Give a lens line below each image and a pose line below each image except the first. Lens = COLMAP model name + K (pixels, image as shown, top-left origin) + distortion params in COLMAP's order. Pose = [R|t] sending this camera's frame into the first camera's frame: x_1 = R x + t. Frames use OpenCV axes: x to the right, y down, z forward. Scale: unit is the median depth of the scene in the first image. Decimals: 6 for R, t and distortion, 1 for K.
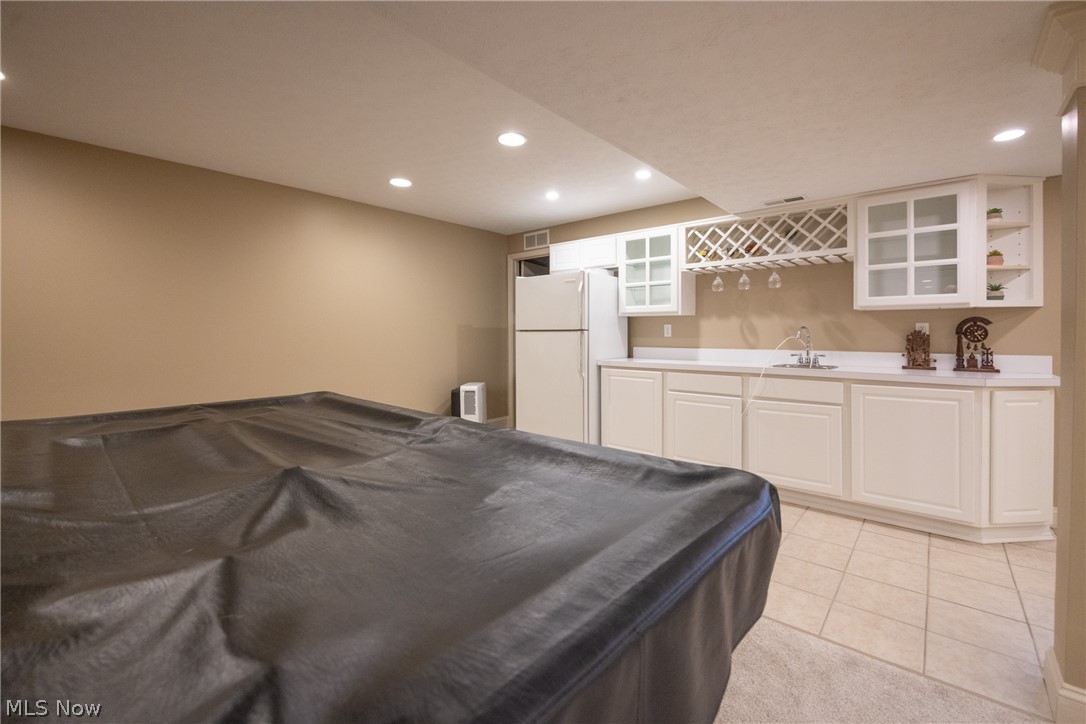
lens RADIAL K [[461.9, 0, 541.0], [0, 461.9, 335.6], [0, 0, 1]] dist [-0.021272, -0.000177]
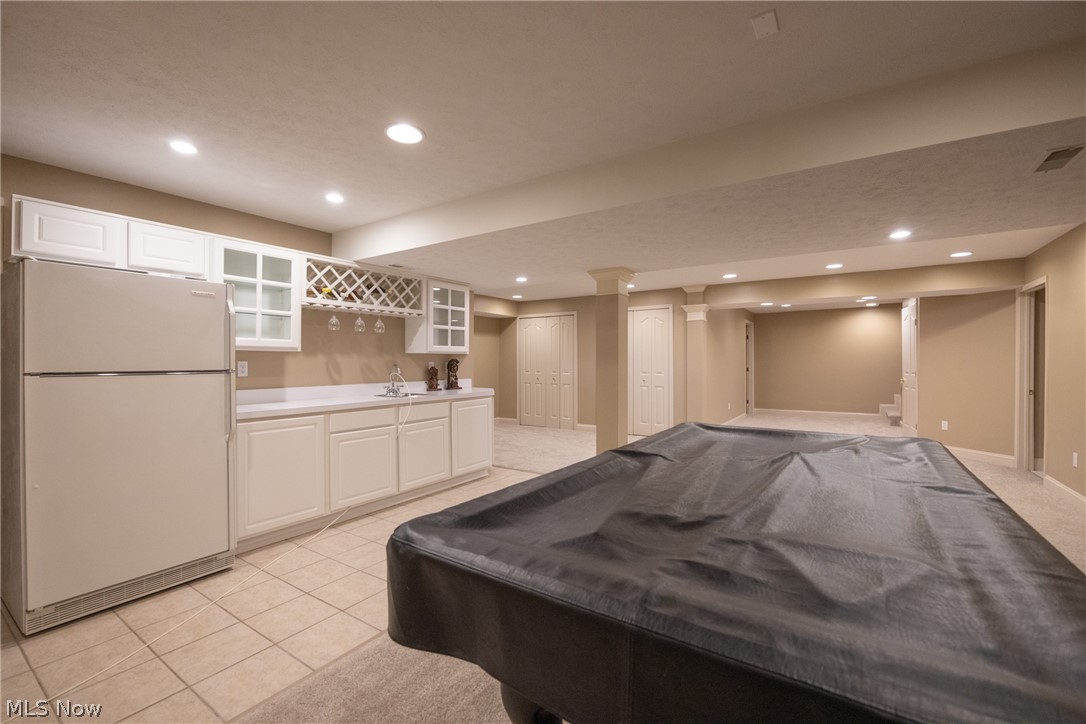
lens RADIAL K [[453.9, 0, 543.0], [0, 453.9, 362.0], [0, 0, 1]] dist [-0.012837, -0.000495]
pose [[-0.132661, -0.004690, 0.991150, -0.743773], [0.004970, 0.999973, 0.005397, -0.031624], [-0.991149, 0.005642, -0.132634, 0.738124]]
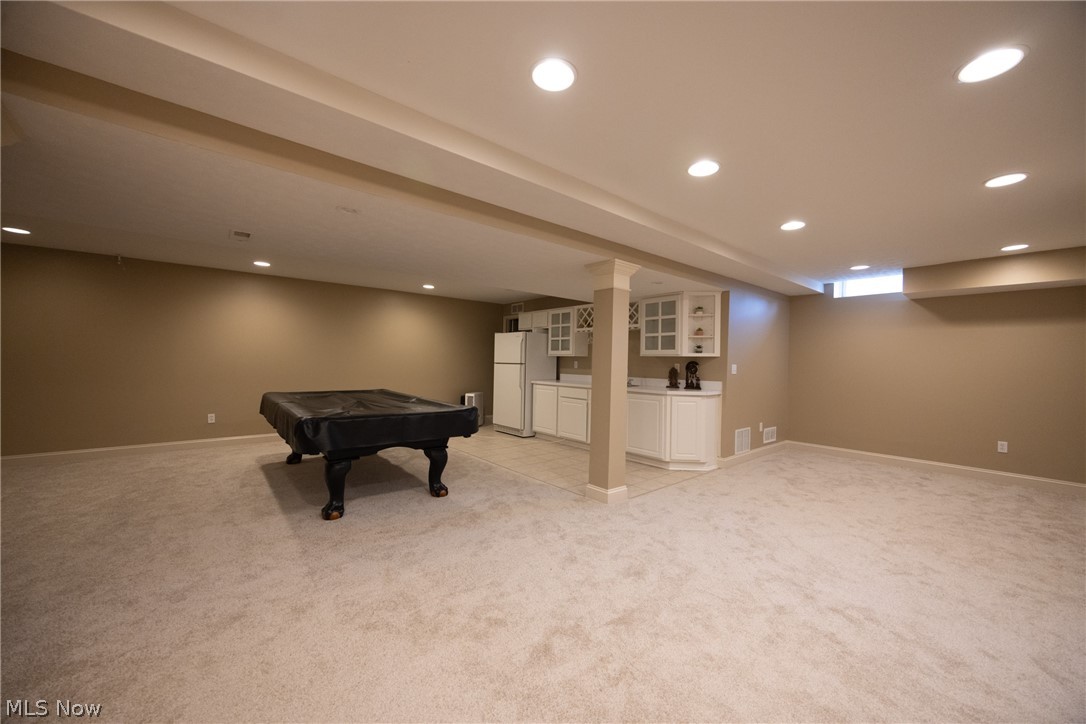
lens RADIAL K [[407.4, 0, 543.0], [0, 407.4, 362.0], [0, 0, 1]] dist [-0.002325, -0.000063]
pose [[0.989259, 0.017348, -0.145138, 0.476505], [-0.018137, 0.999827, -0.004114, -0.015935], [0.145042, 0.006703, 0.989403, -0.702521]]
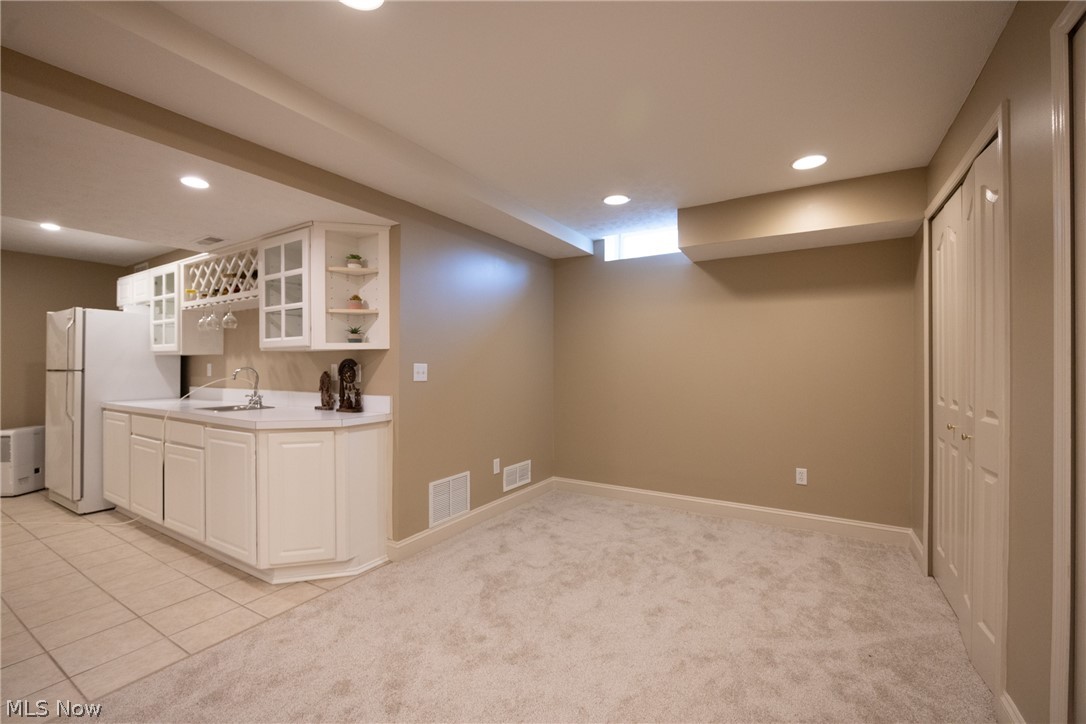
lens RADIAL K [[453.9, 0, 543.0], [0, 453.9, 362.0], [0, 0, 1]] dist [-0.012837, -0.000495]
pose [[0.983175, -0.002150, 0.182654, 1.004553], [0.004402, 0.999919, -0.011923, -0.016319], [-0.182613, 0.012526, 0.983105, -0.080806]]
